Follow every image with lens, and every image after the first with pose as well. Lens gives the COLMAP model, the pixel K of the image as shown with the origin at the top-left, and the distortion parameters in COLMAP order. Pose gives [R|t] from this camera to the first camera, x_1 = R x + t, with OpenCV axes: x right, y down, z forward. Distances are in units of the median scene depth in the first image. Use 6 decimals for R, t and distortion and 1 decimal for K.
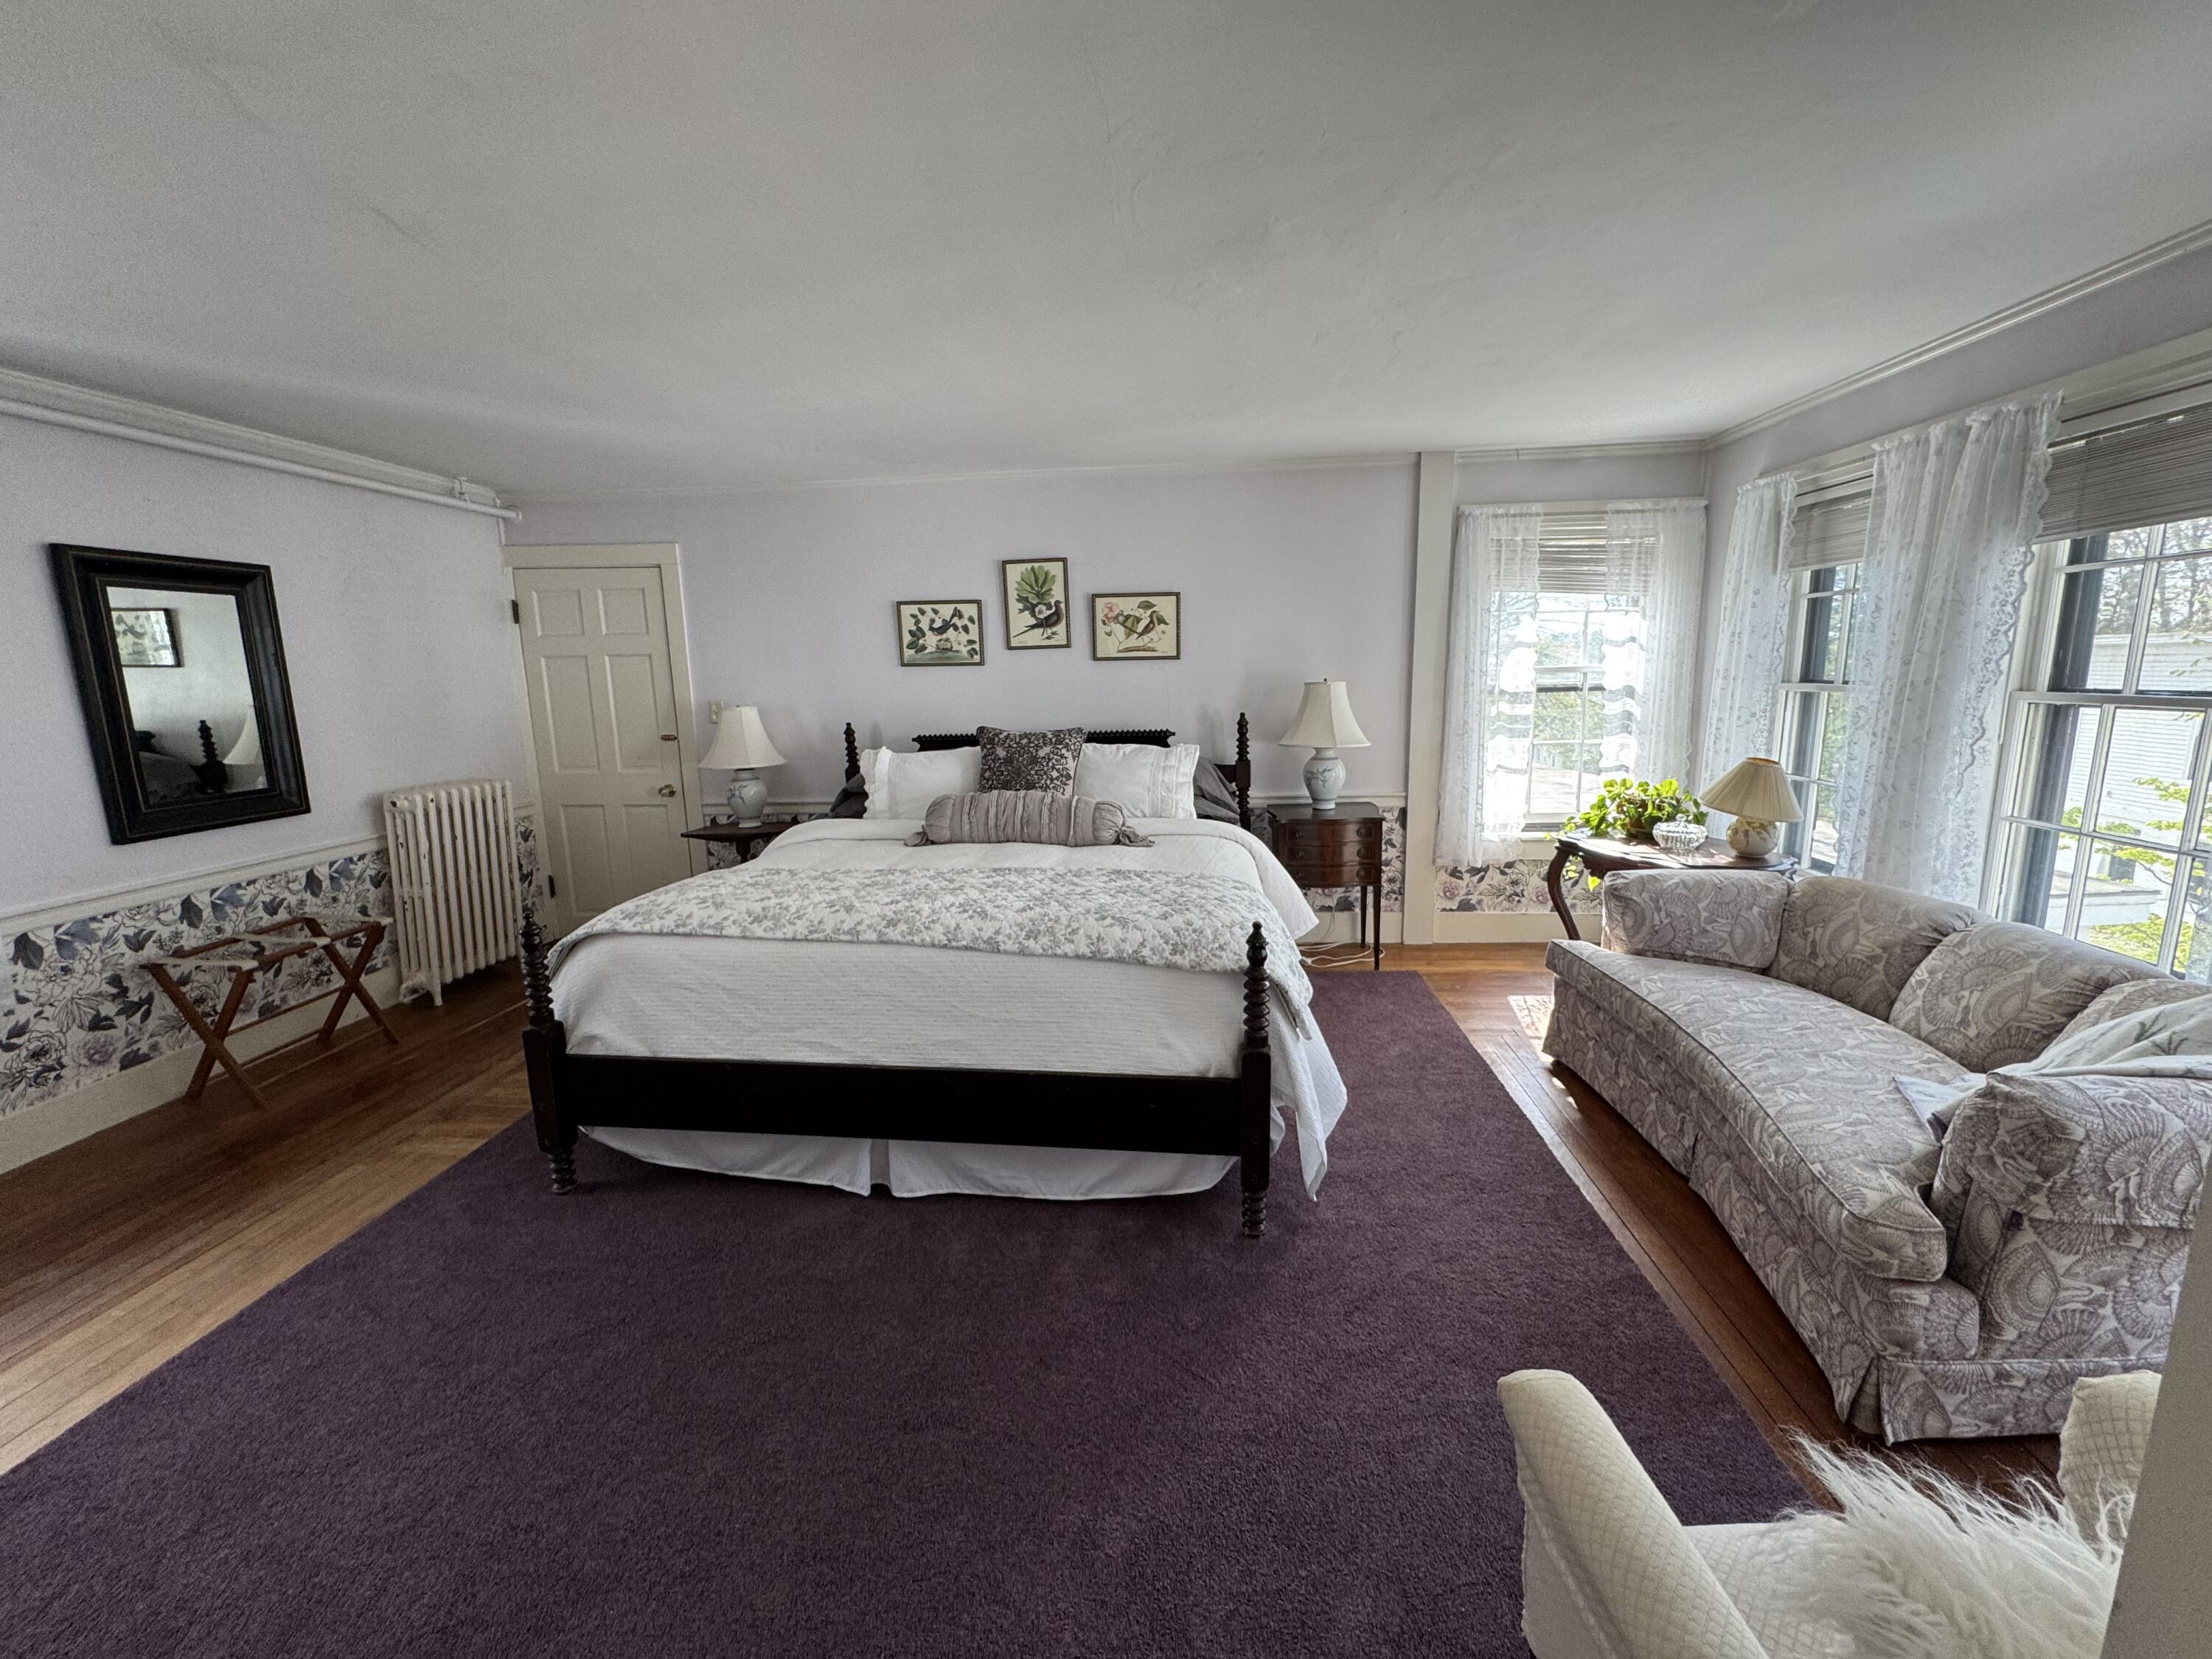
lens RADIAL K [[884.6, 0, 1099.1], [0, 884.6, 819.7], [0, 0, 1]] dist [-0.002409, -0.000014]
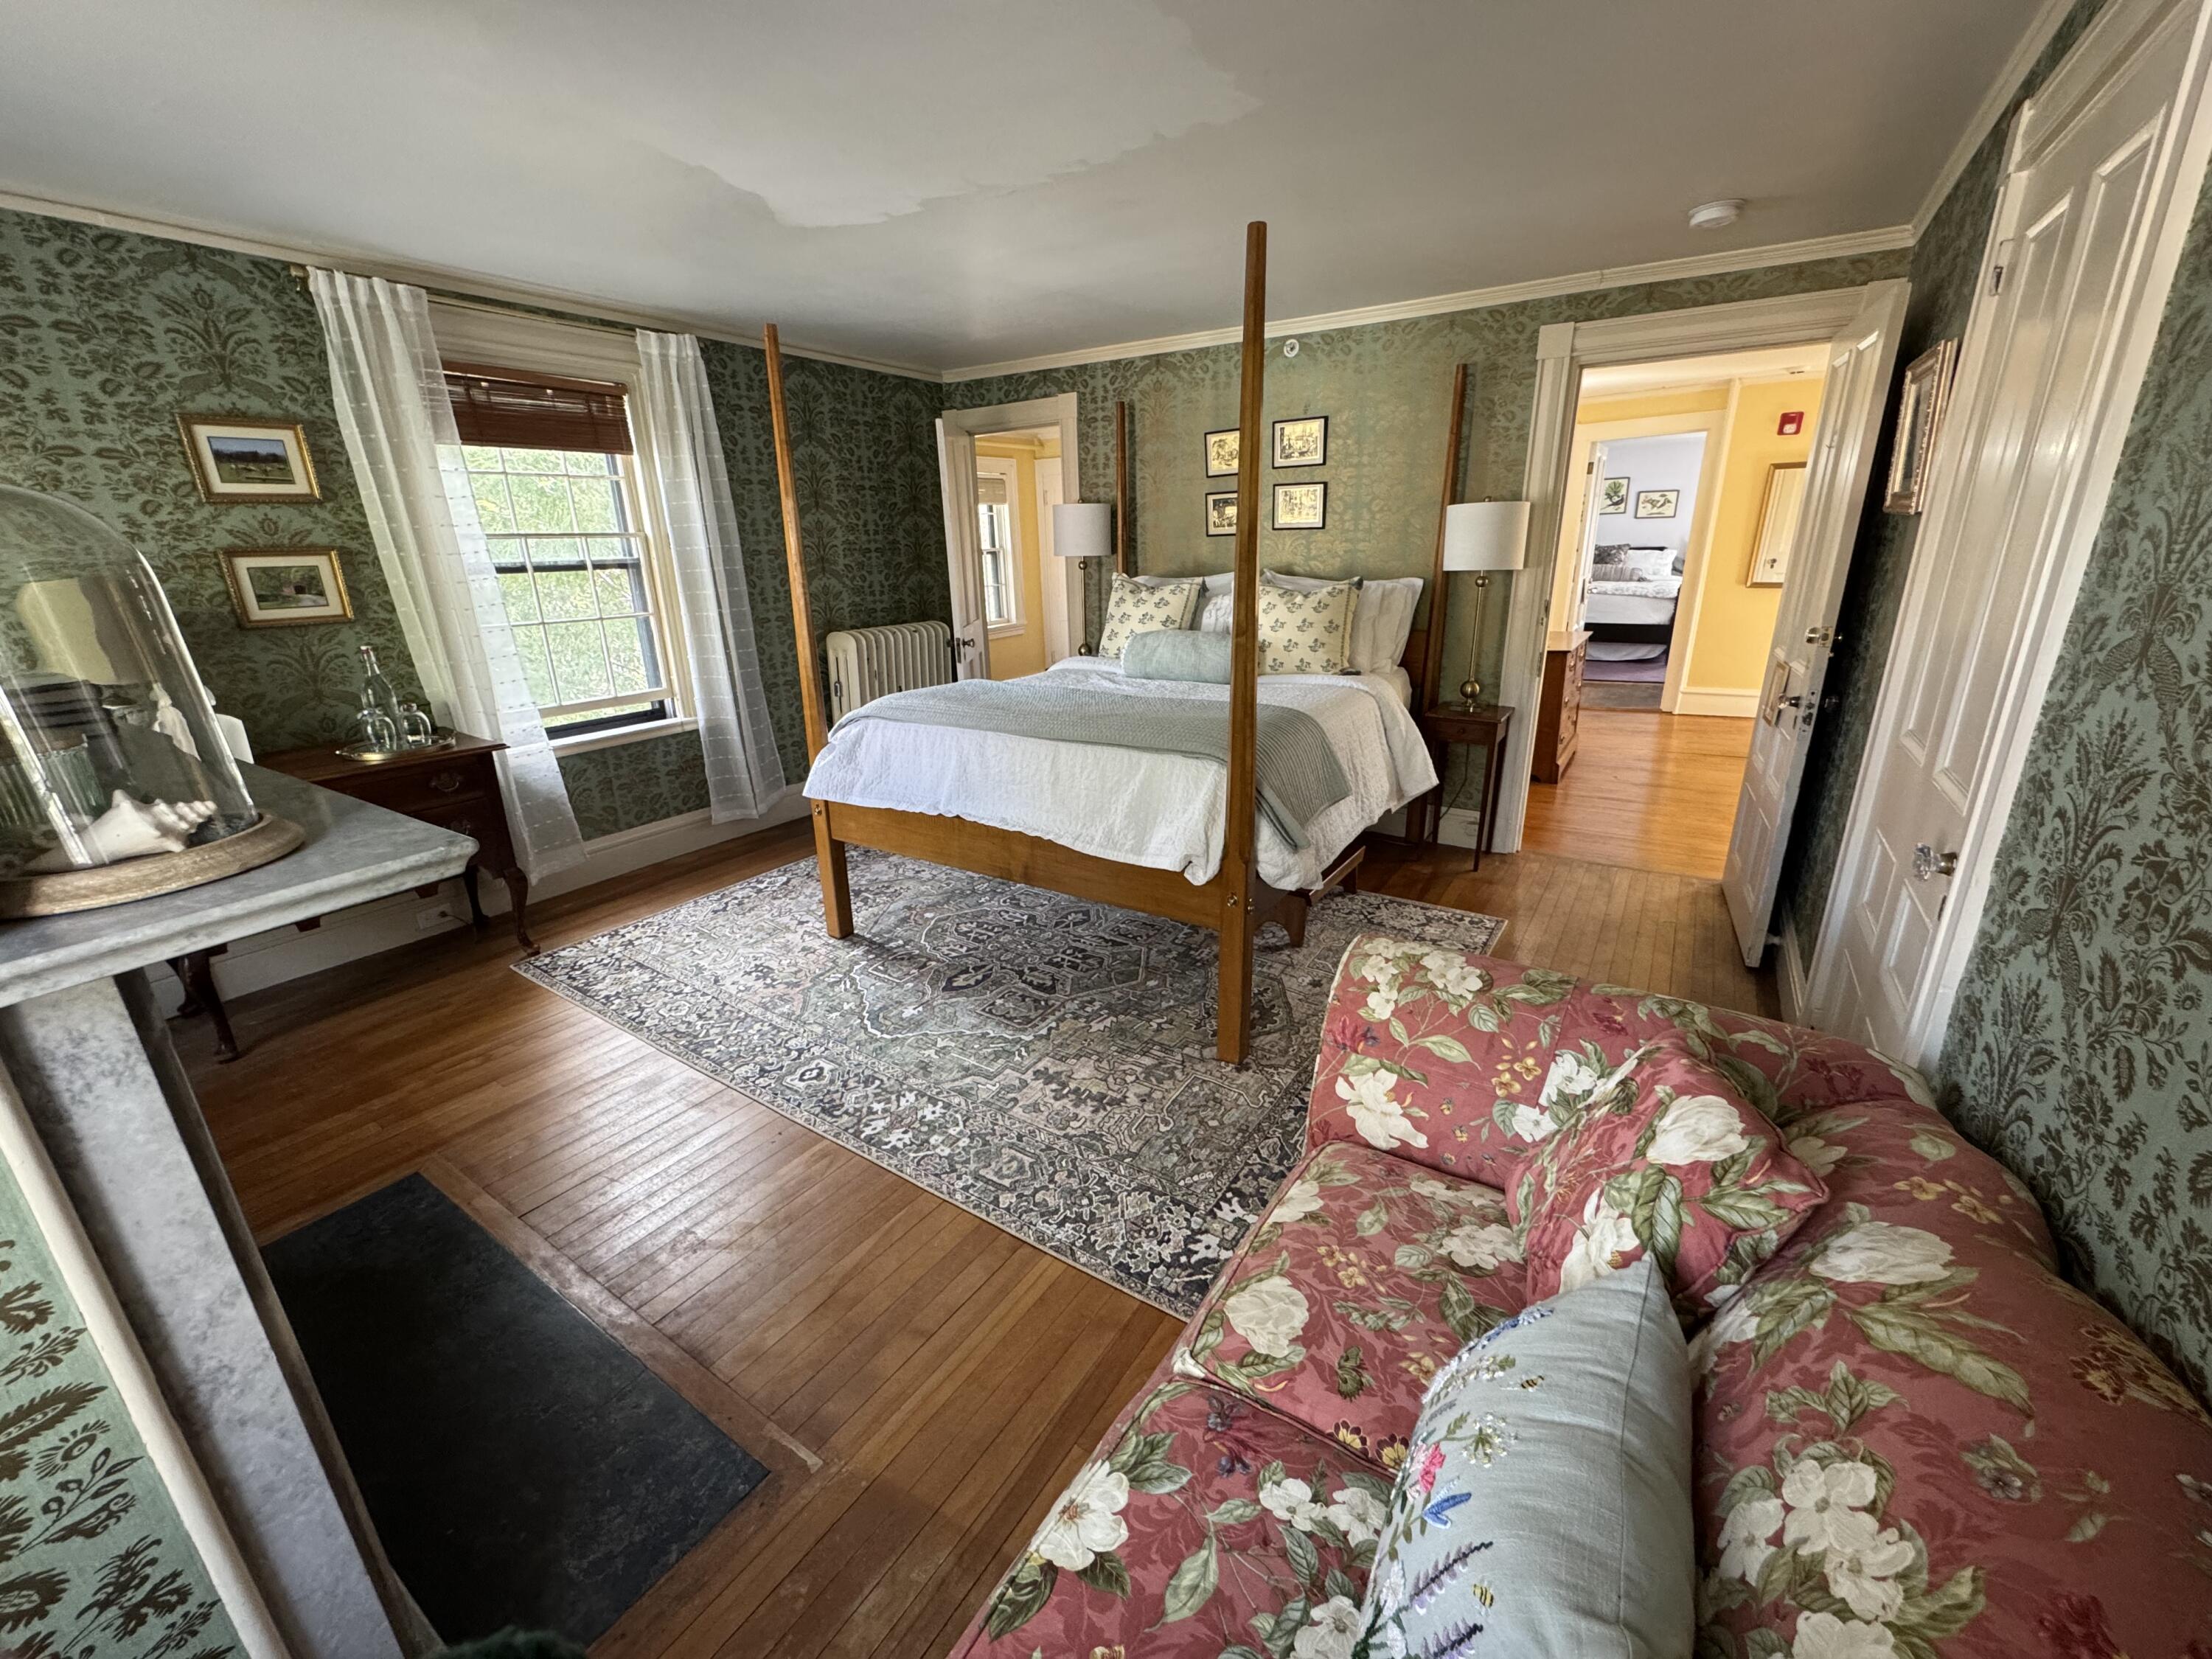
lens RADIAL K [[884.6, 0, 1099.1], [0, 884.6, 819.7], [0, 0, 1]] dist [-0.002409, -0.000014]
pose [[0.887987, 0.142924, -0.437095, -0.141494], [-0.074961, 0.982751, 0.169059, 0.357928], [0.453718, -0.117357, 0.883384, -2.056286]]
